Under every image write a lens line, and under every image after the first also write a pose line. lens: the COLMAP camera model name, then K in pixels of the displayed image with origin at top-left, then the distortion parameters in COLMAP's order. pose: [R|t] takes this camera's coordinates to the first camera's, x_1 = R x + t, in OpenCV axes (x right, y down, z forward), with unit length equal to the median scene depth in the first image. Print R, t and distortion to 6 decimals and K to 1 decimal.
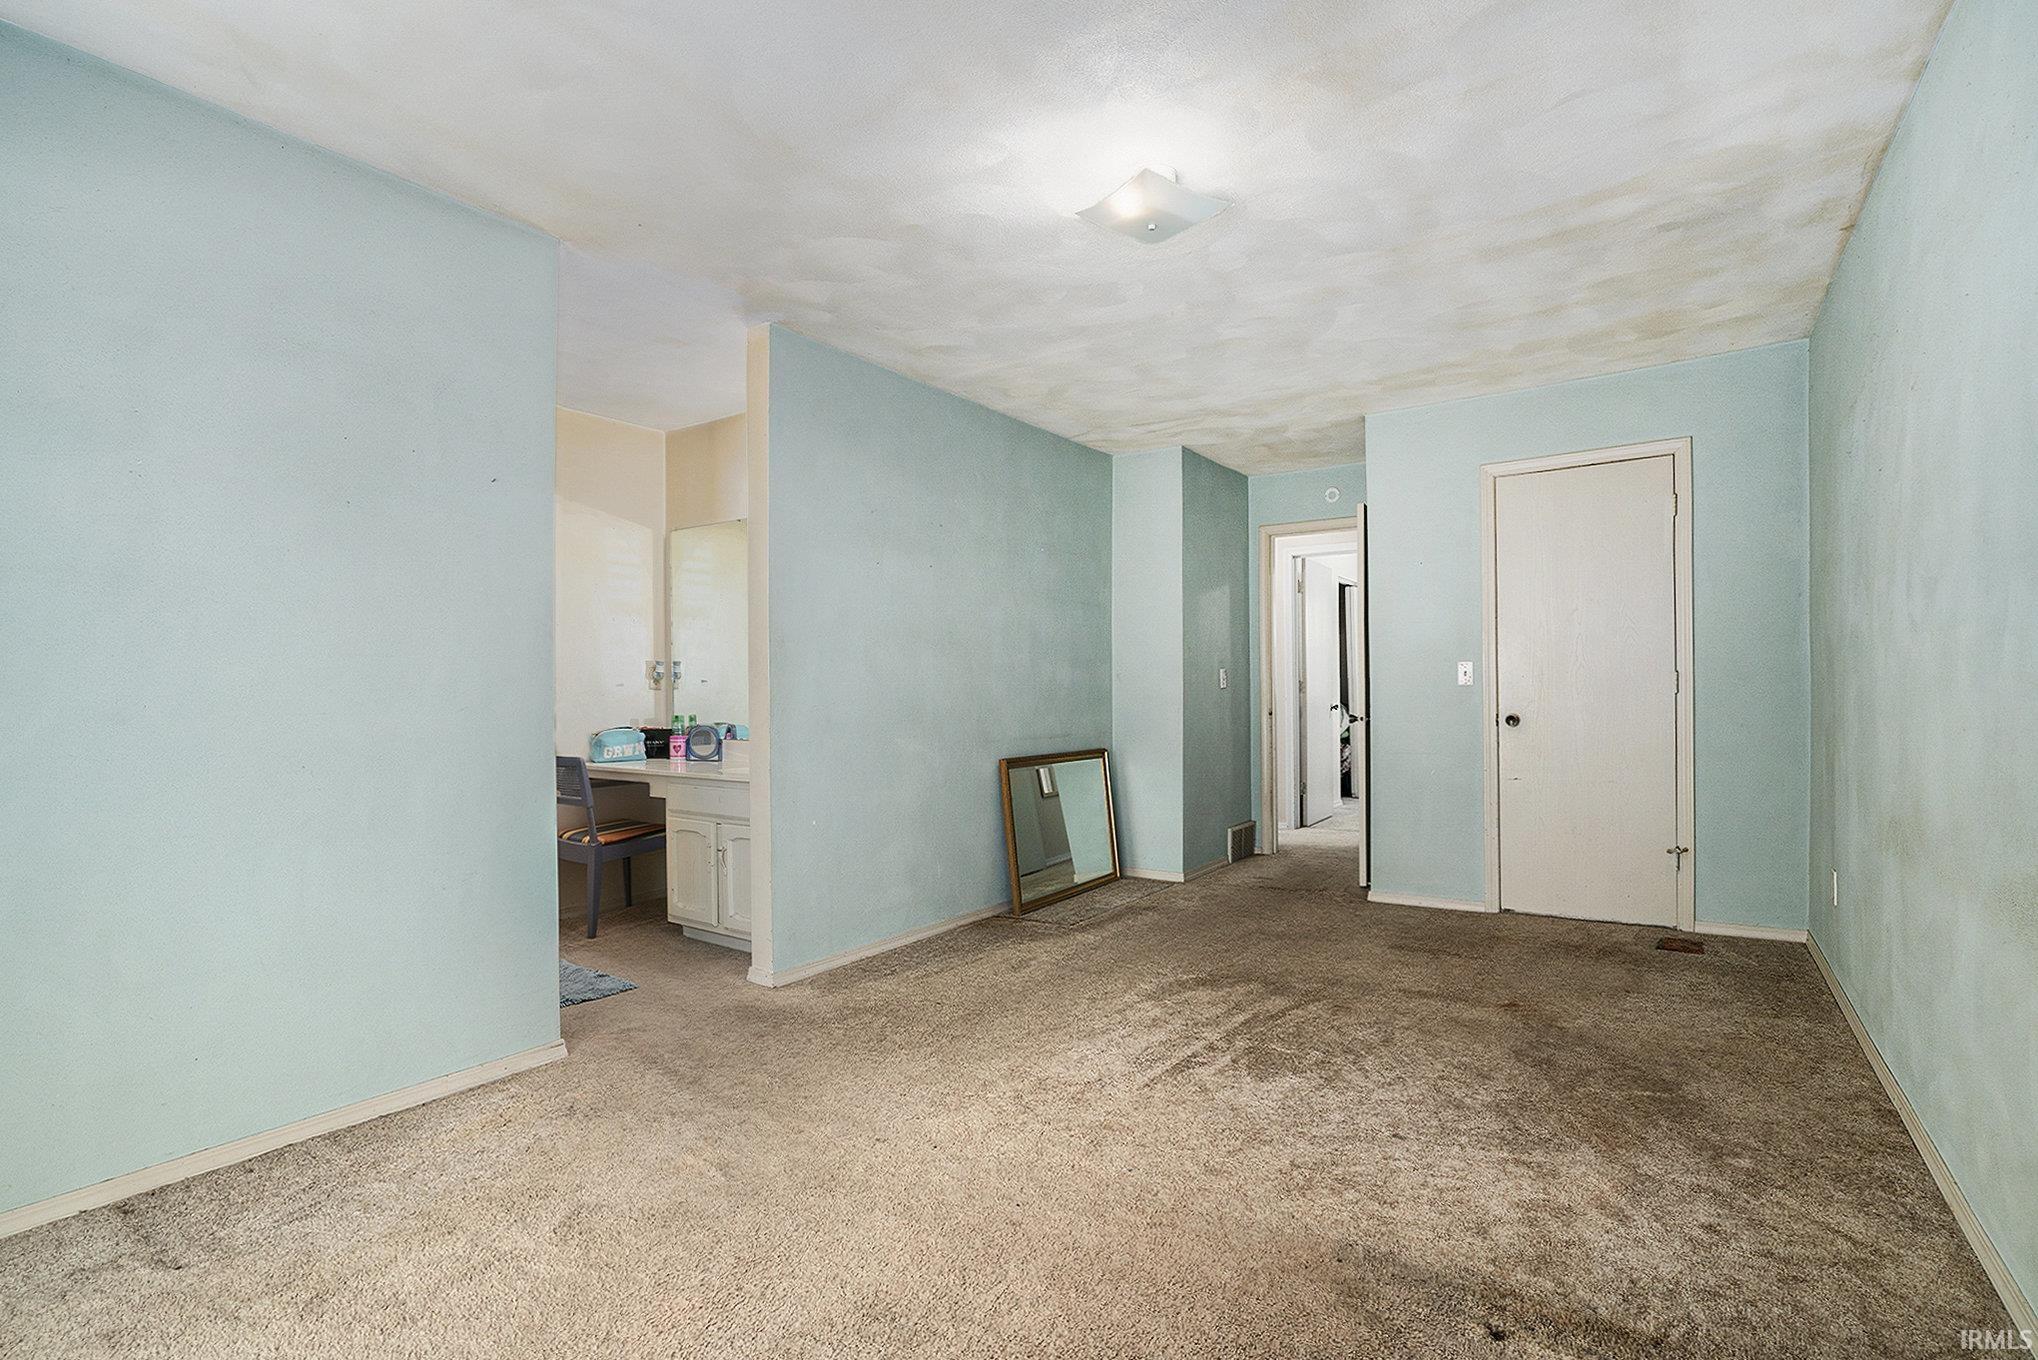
lens RADIAL K [[957.1, 0, 1024.9], [0, 957.1, 676.5], [0, 0, 1]] dist [-0.036509, 0.002545]
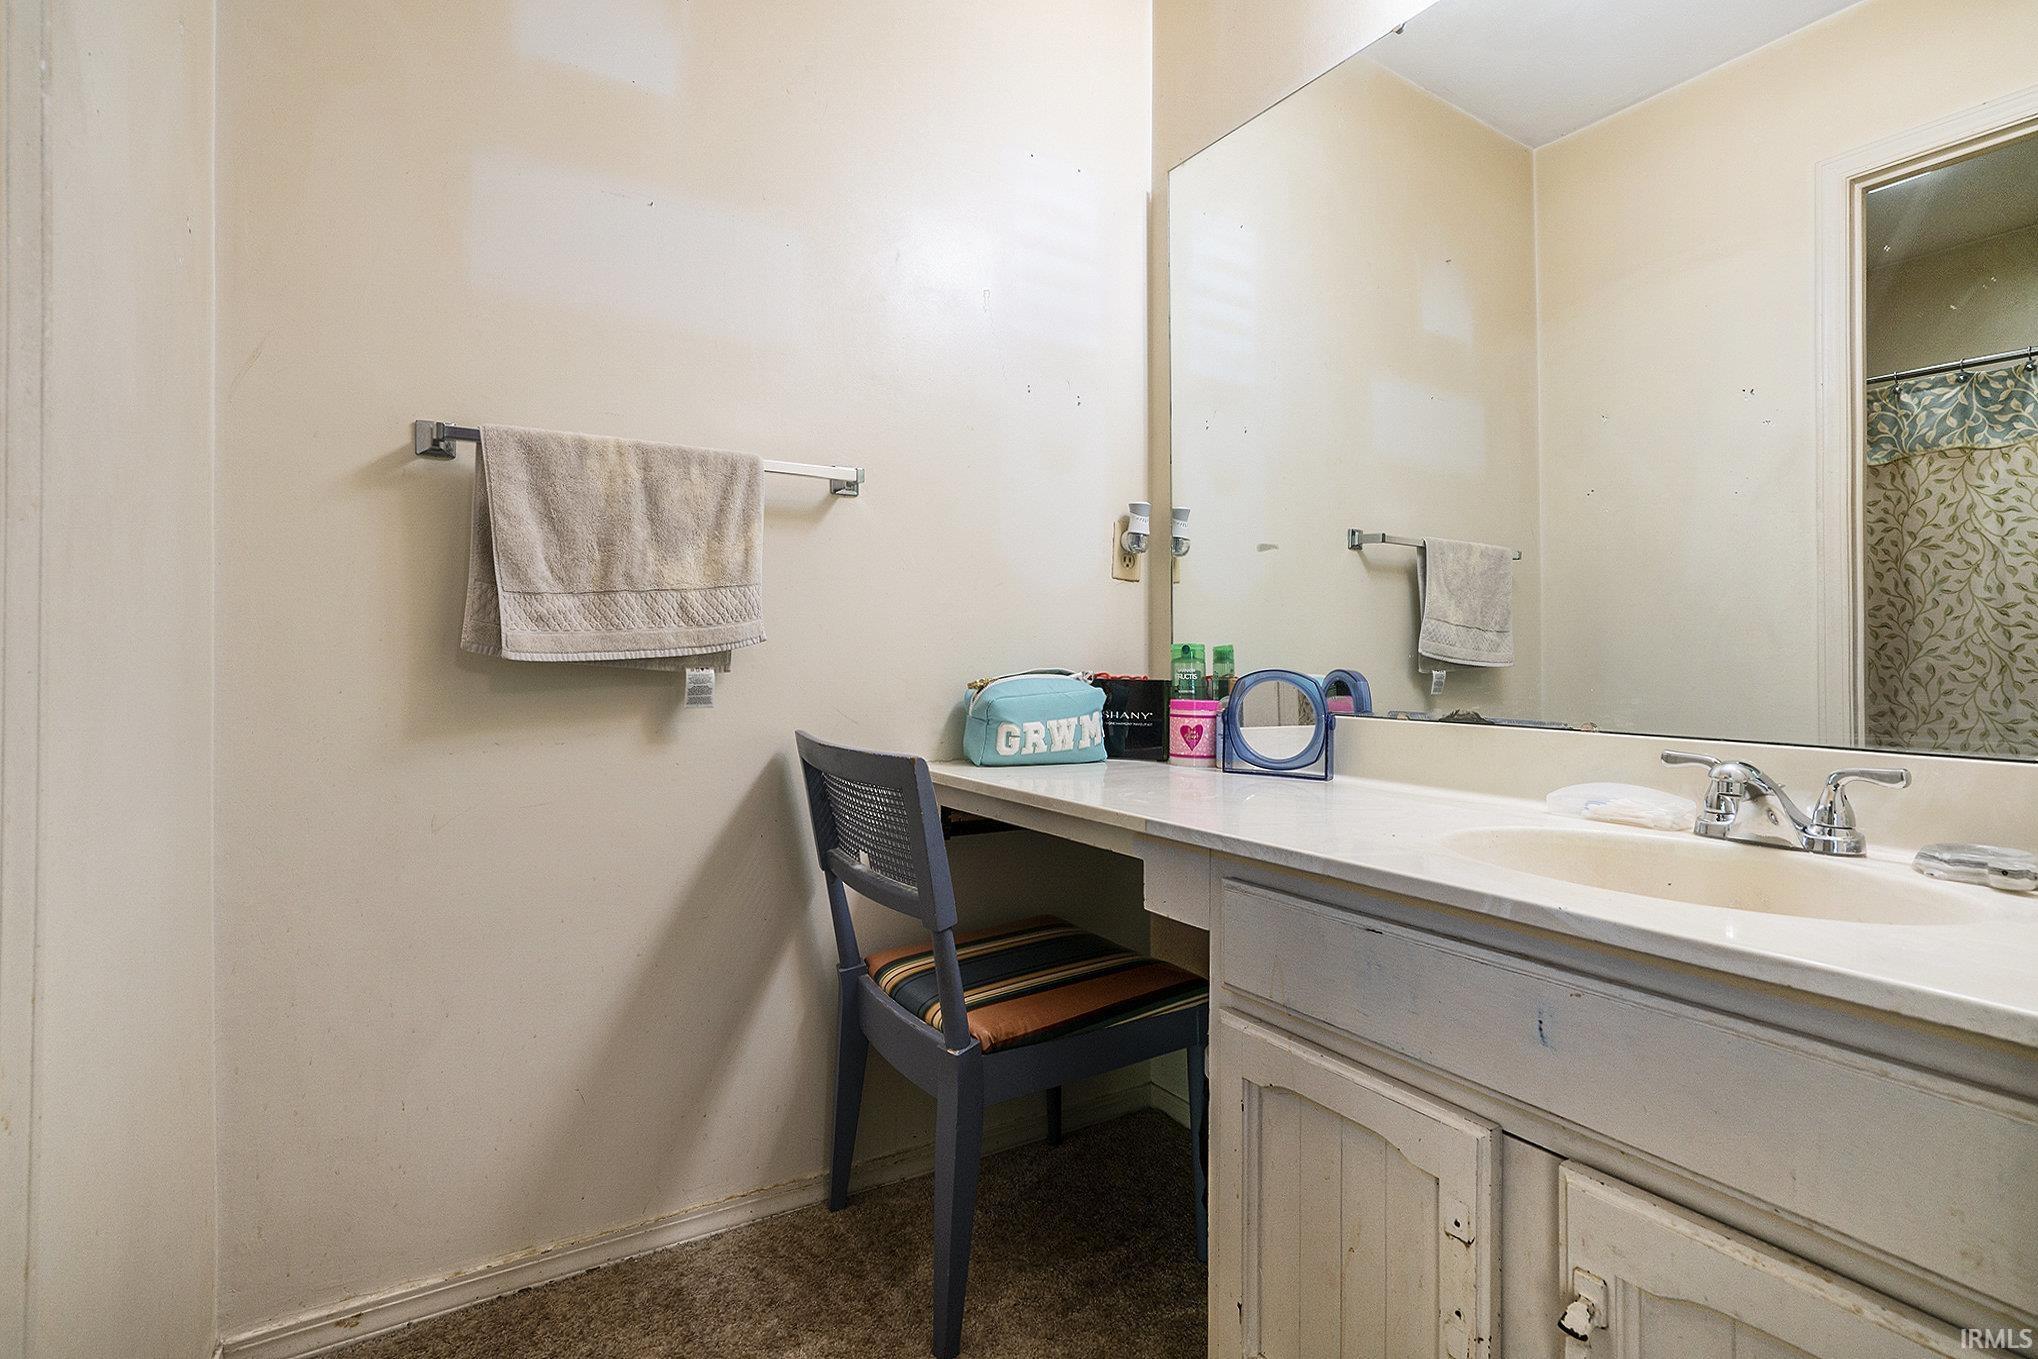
lens RADIAL K [[957.1, 0, 1021.6], [0, 957.1, 666.7], [0, 0, 1]] dist [-0.036509, 0.002545]
pose [[0.914410, 0.013111, -0.404576, -0.280178], [-0.010465, 0.999907, 0.008752, 0.048299], [0.404654, -0.003769, 0.914462, 0.652415]]
